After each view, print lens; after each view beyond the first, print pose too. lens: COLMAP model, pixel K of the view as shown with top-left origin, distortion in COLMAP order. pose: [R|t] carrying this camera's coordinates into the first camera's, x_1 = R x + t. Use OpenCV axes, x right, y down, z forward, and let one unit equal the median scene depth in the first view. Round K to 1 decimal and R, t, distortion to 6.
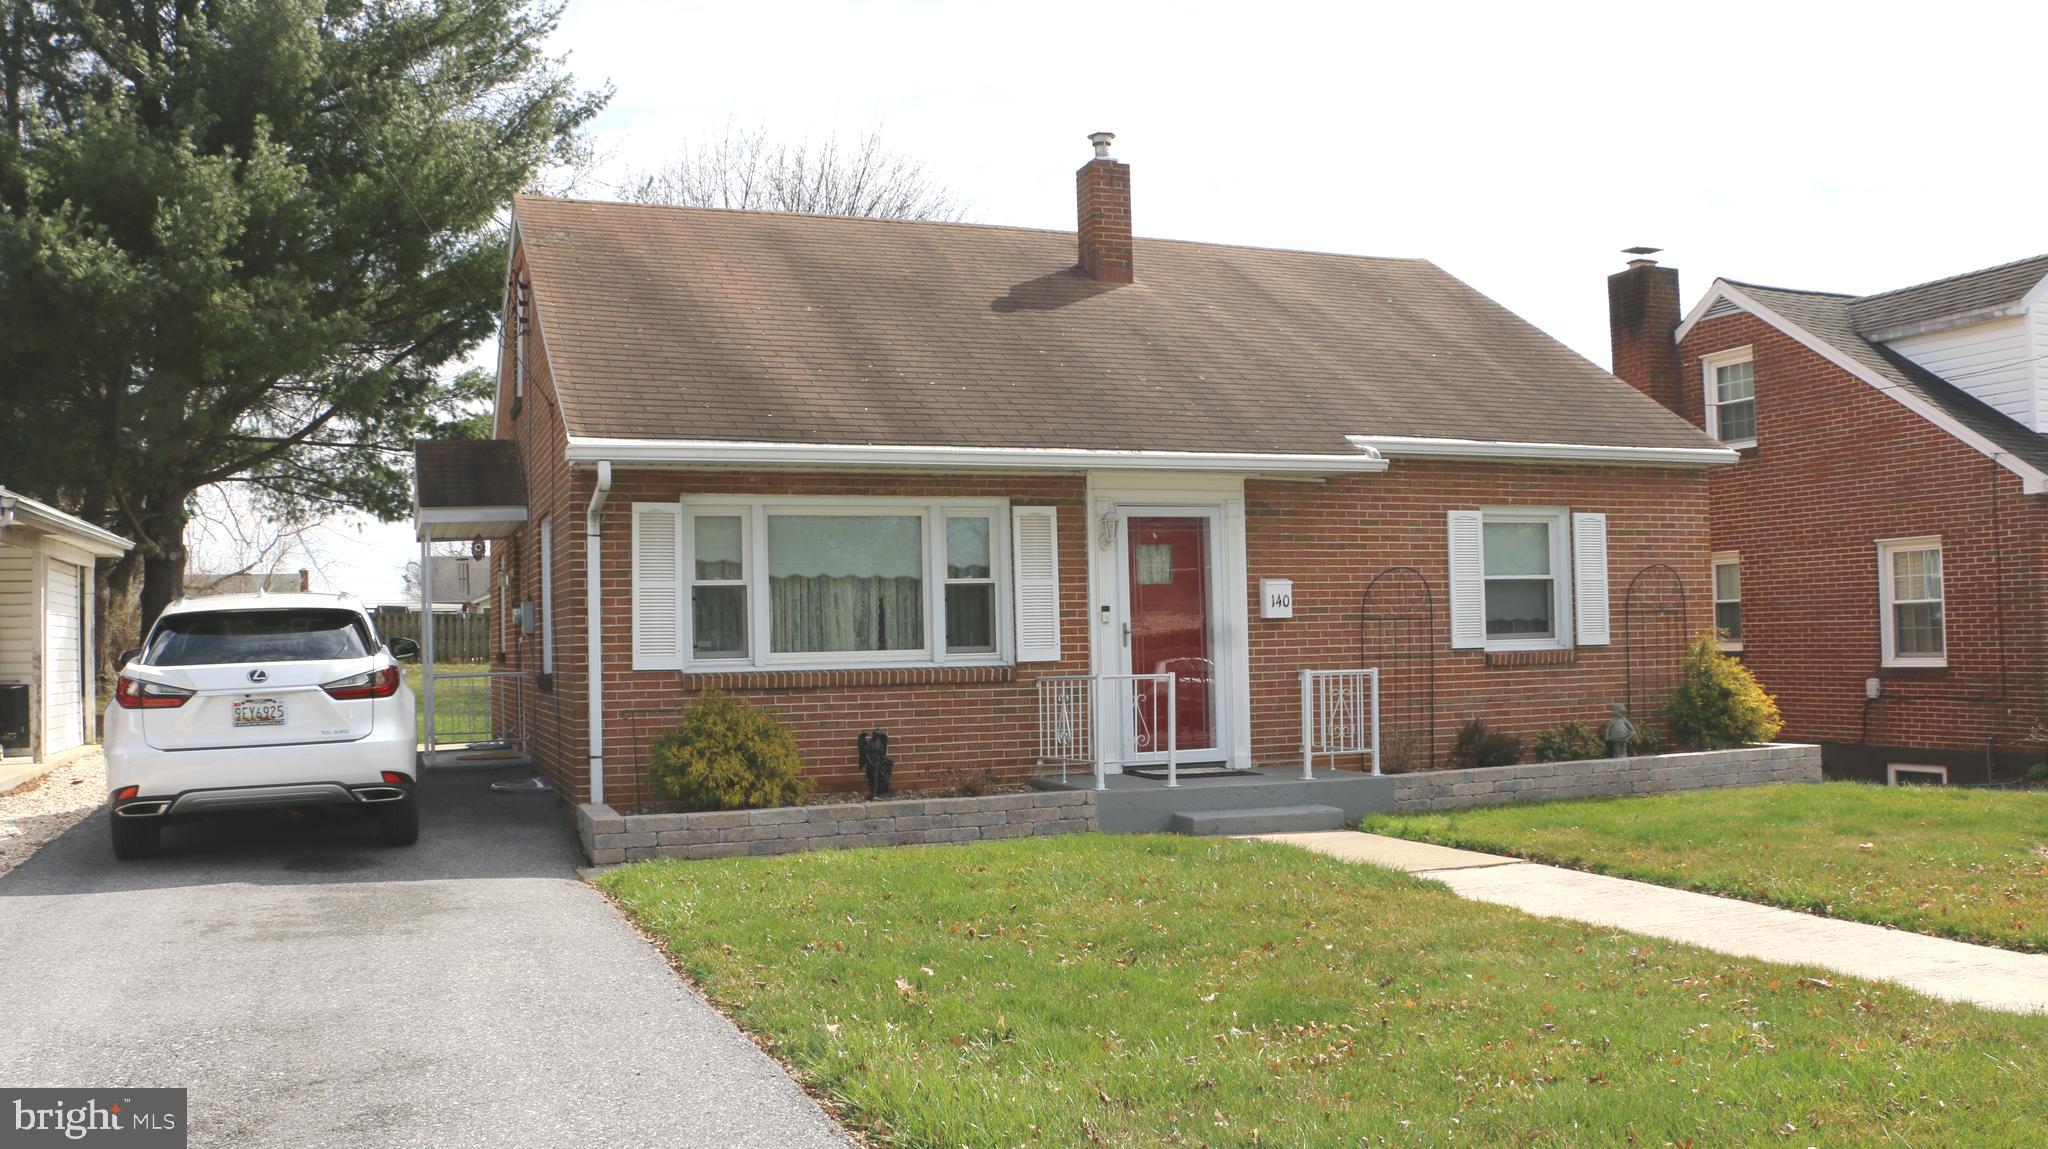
lens RADIAL K [[1681.2, 0, 1024.3], [0, 1681.2, 573.9], [0, 0, 1]] dist [-0.142623, 0.030783]
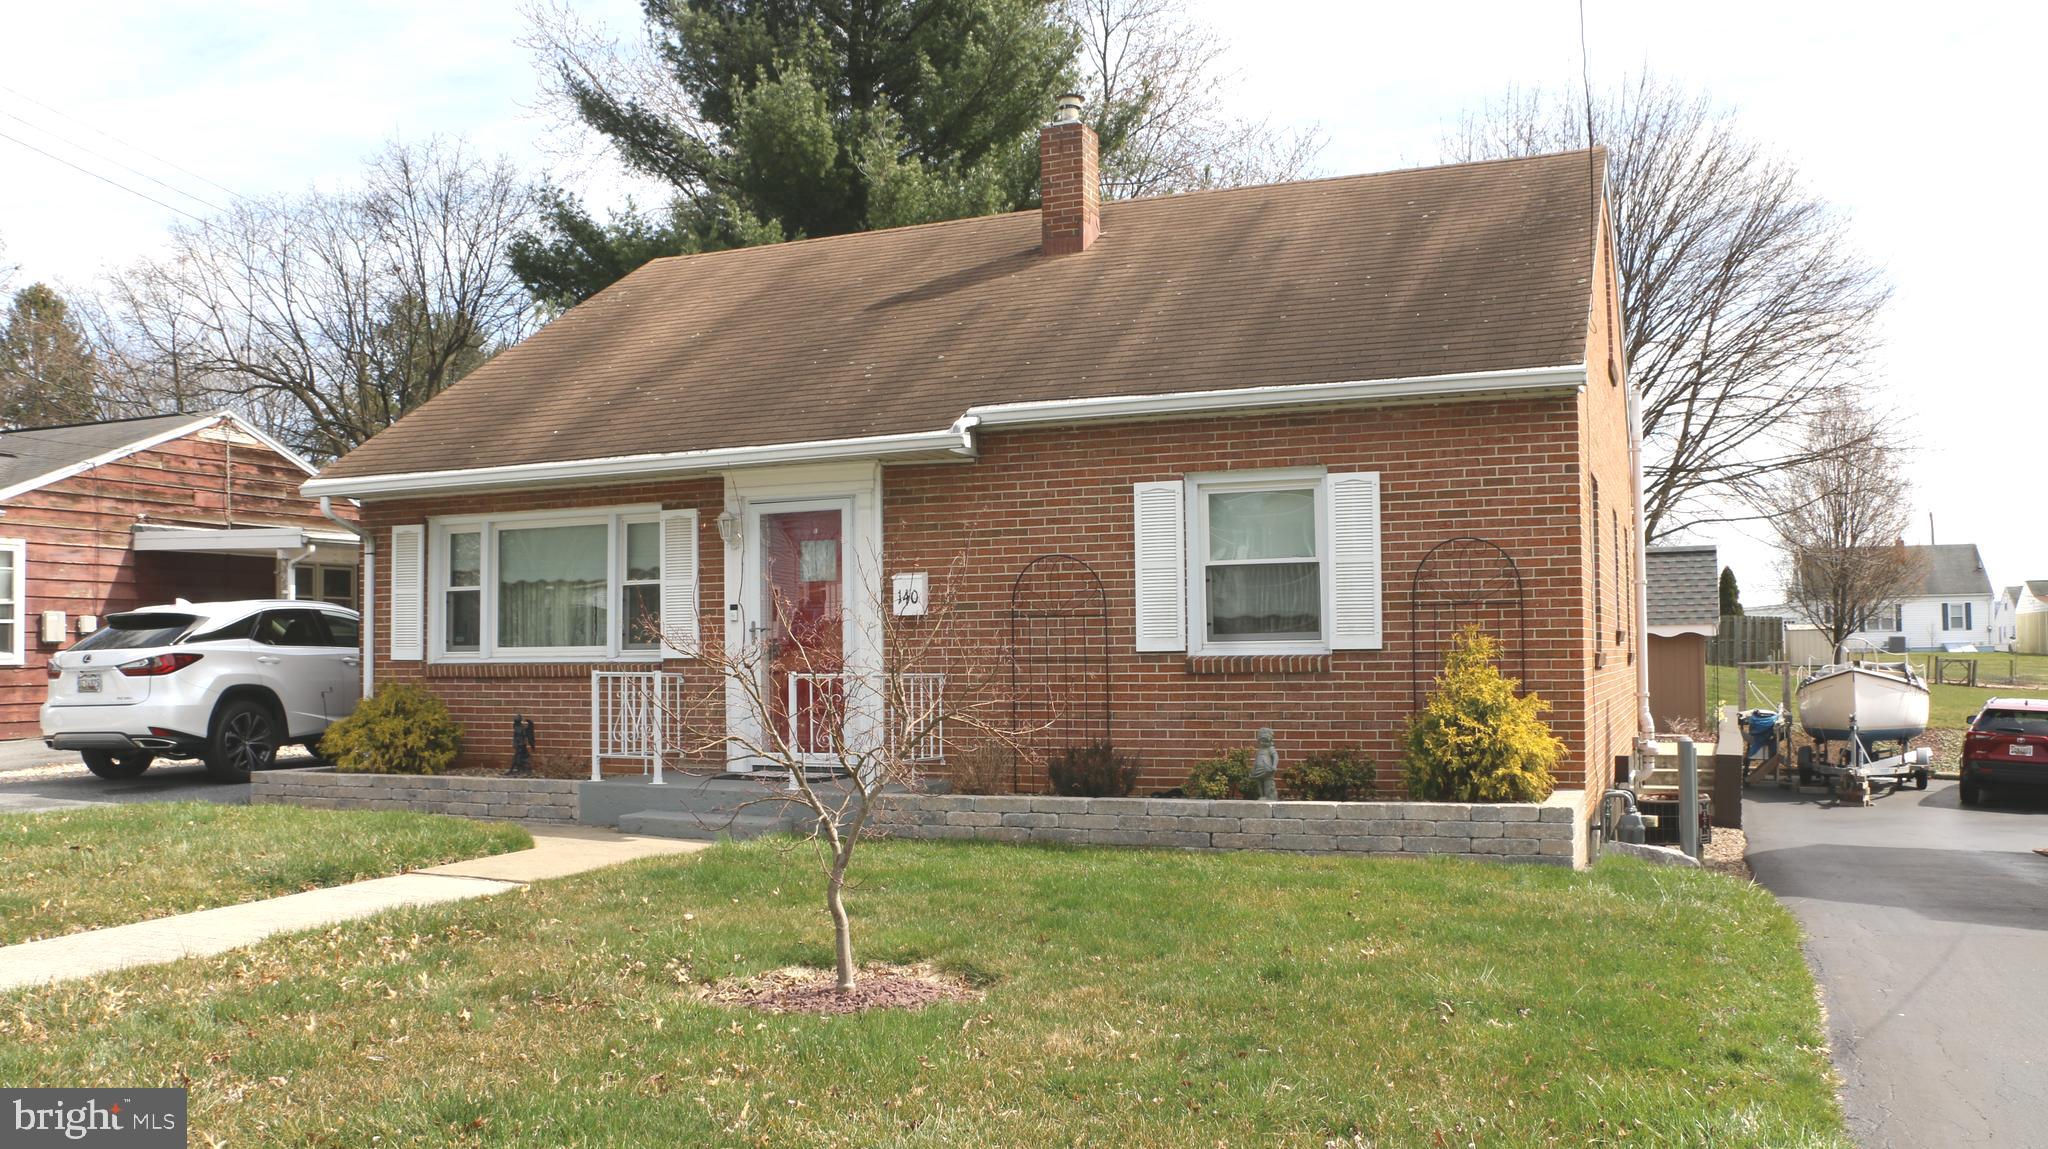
lens RADIAL K [[1681.2, 0, 1021.6], [0, 1681.2, 576.1], [0, 0, 1]] dist [-0.142623, 0.030783]
pose [[0.709039, -0.020851, -0.704861, 0.844472], [0.025013, 0.999677, -0.004411, 0.010426], [0.704726, -0.014503, 0.709331, 0.395987]]
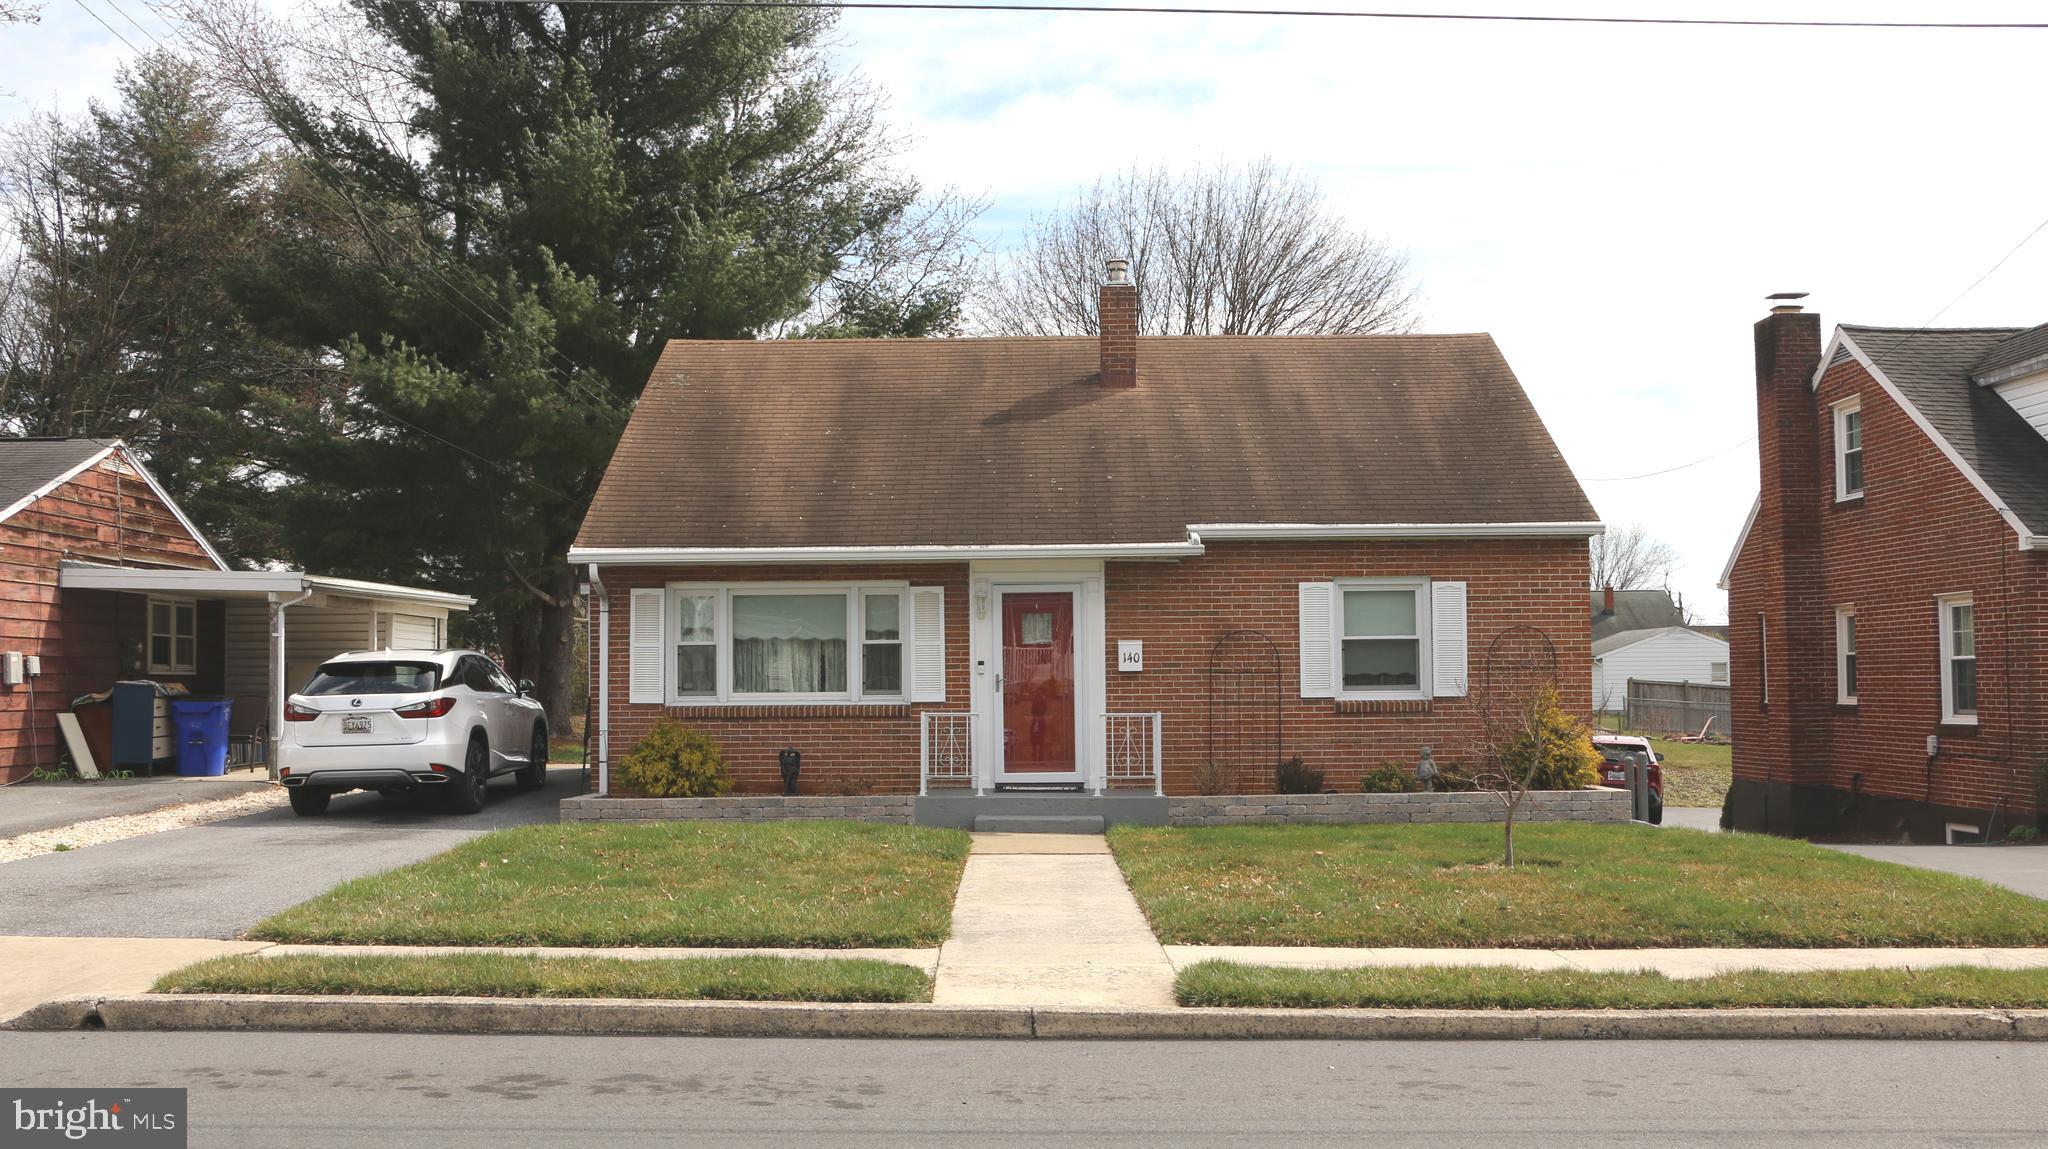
lens RADIAL K [[2012.5, 0, 1036.3], [0, 2012.5, 585.0], [0, 0, 1]] dist [-0.093925, 0.000000]
pose [[0.930173, -0.005256, -0.367083, 0.645963], [0.003287, 0.999977, -0.005989, -0.029937], [0.367106, 0.004364, 0.930169, -0.440530]]
